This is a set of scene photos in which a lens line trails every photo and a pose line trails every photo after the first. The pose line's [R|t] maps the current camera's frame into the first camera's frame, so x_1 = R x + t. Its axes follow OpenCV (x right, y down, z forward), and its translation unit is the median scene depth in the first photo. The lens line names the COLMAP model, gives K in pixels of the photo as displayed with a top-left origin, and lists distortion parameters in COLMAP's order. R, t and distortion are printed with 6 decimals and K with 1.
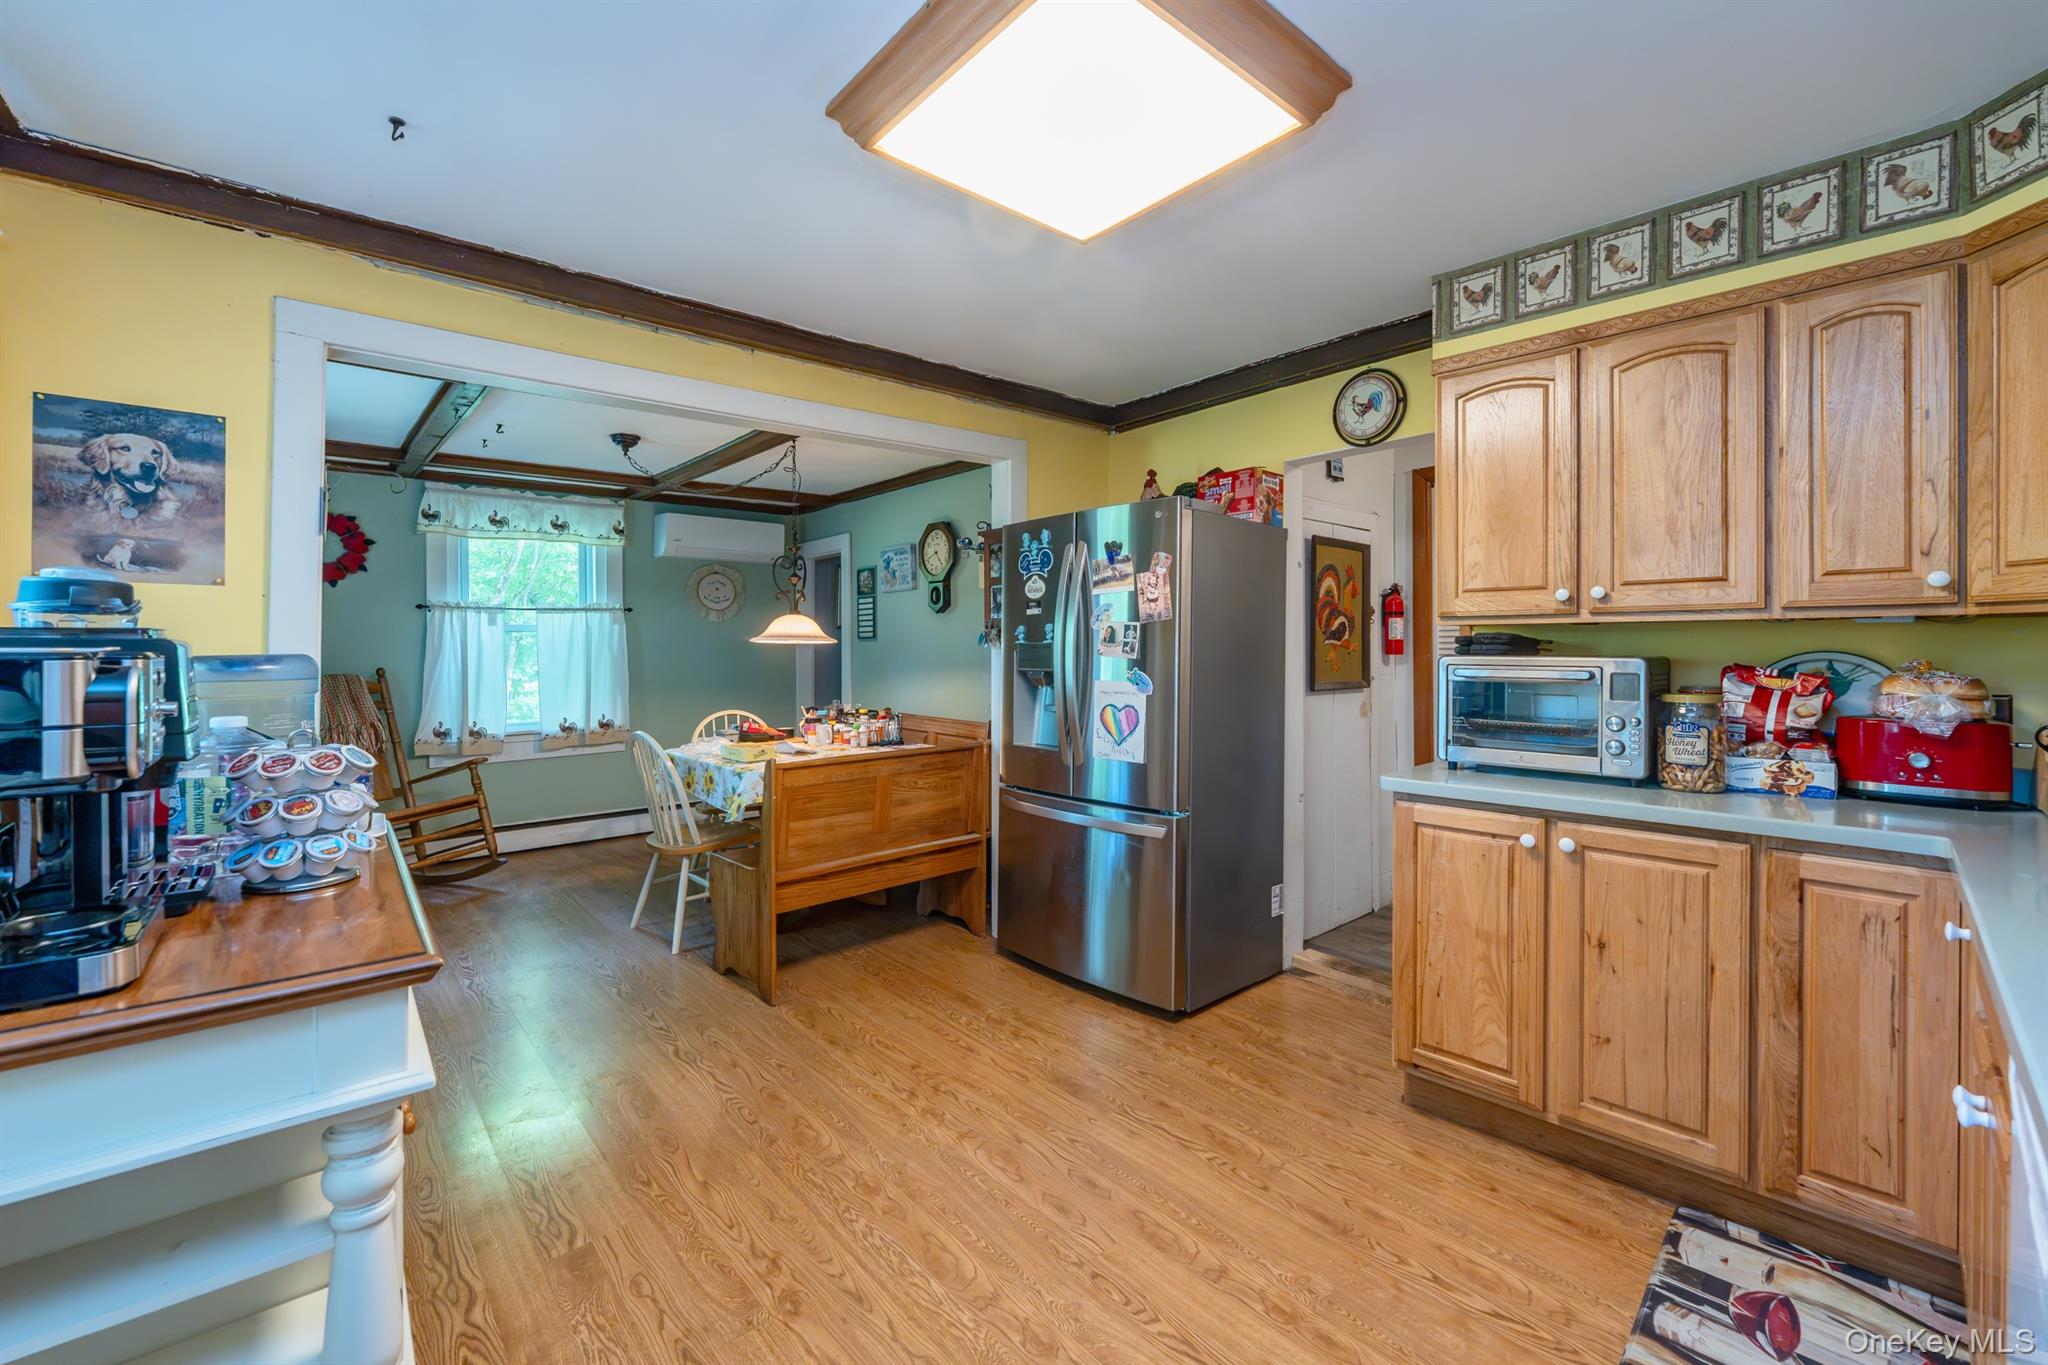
lens RADIAL K [[832.6, 0, 1040.3], [0, 832.6, 611.9], [0, 0, 1]] dist [0.001485, 0.000143]
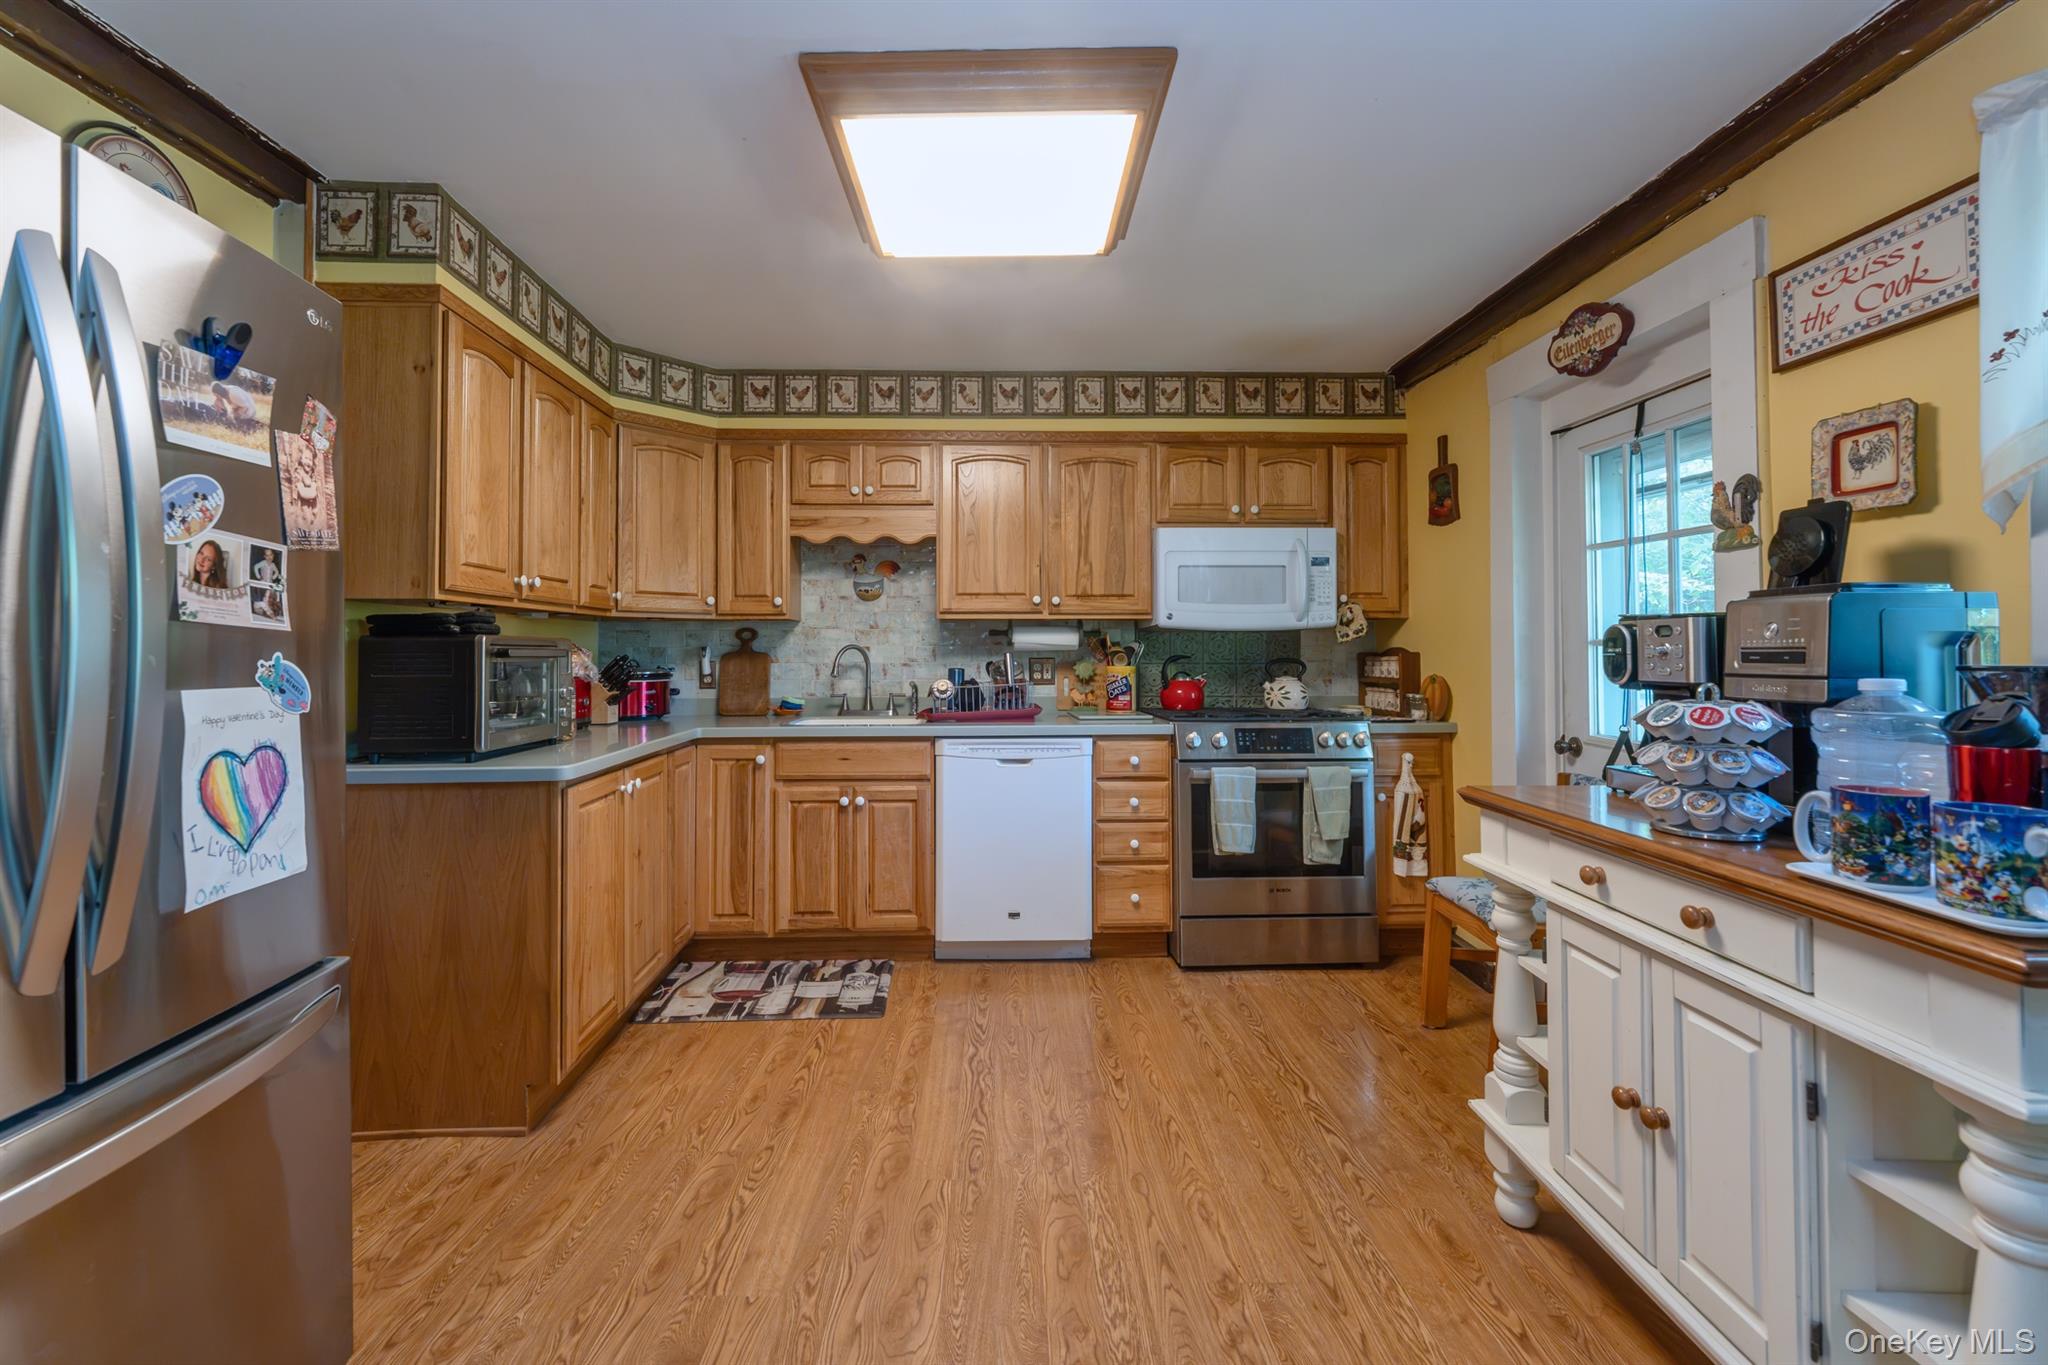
lens RADIAL K [[818.8, 0, 976.4], [0, 818.8, 636.1], [0, 0, 1]] dist [-0.000767, -0.000146]
pose [[-0.711598, 0.019147, 0.702326, -0.300286], [-0.022329, 0.998507, -0.049846, 0.050417], [-0.702232, -0.051152, -0.710108, 0.745218]]
